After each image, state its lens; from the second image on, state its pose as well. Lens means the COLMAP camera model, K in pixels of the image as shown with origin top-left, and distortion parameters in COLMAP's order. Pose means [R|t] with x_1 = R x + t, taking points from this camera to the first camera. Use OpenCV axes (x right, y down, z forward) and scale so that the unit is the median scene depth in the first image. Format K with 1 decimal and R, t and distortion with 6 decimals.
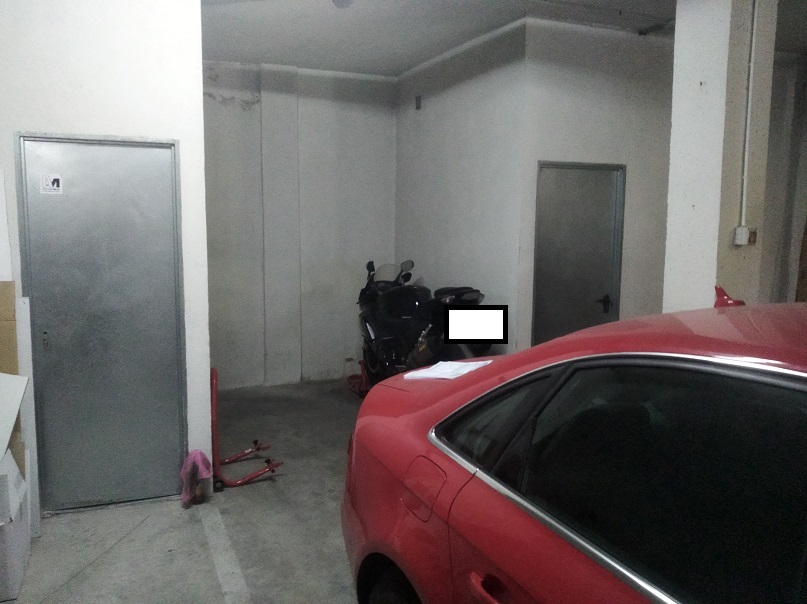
lens RADIAL K [[689.6, 0, 382.3], [0, 689.6, 303.3], [0, 0, 1]] dist [-0.010189, -0.004942]
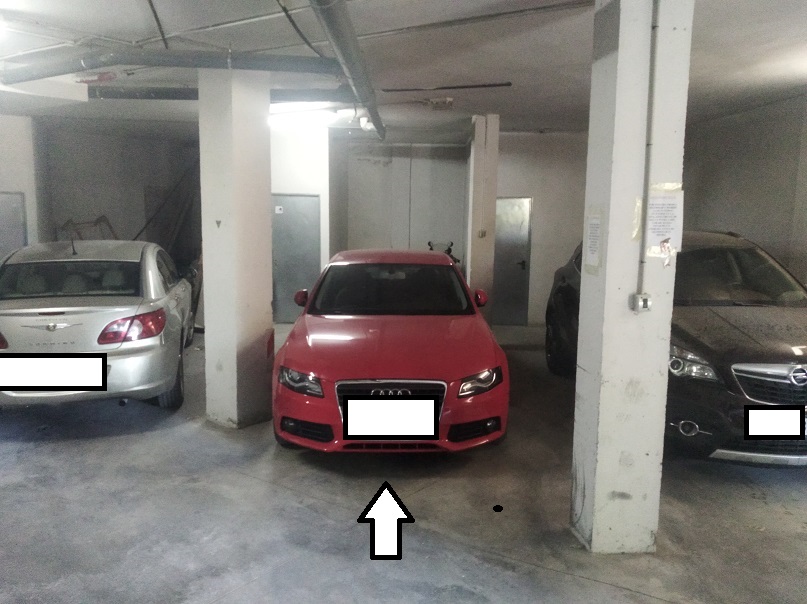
lens RADIAL K [[680.2, 0, 403.5], [0, 680.2, 302.0], [0, 0, 1]] dist [0.101544, -0.003112]
pose [[0.919551, 0.060248, -0.388324, 1.086390], [-0.054432, 0.998180, 0.025972, 0.106875], [0.389182, -0.002746, 0.921157, -1.384336]]
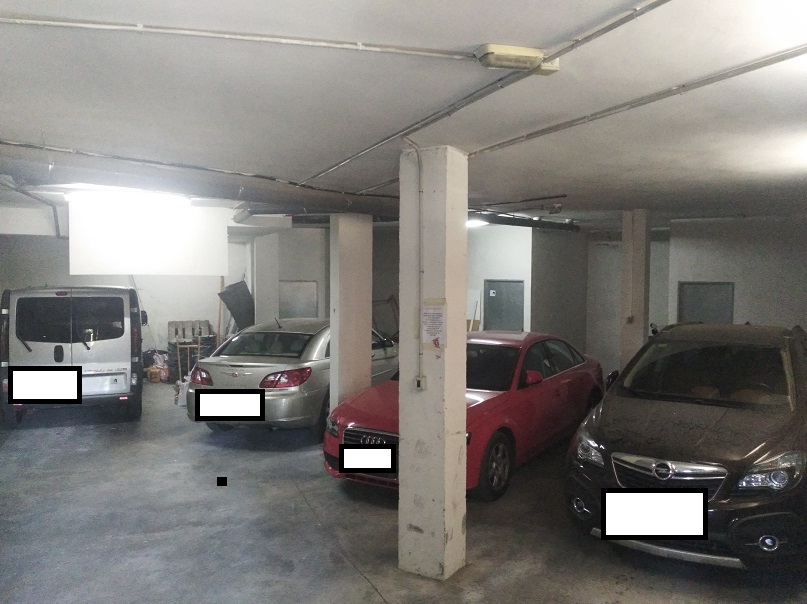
lens RADIAL K [[680.2, 0, 403.5], [0, 680.2, 302.0], [0, 0, 1]] dist [0.101544, -0.003112]
pose [[0.536685, 0.033645, -0.843112, 2.027289], [-0.102274, 0.994431, -0.025419, 0.003428], [0.837562, 0.099870, 0.537137, -1.135954]]
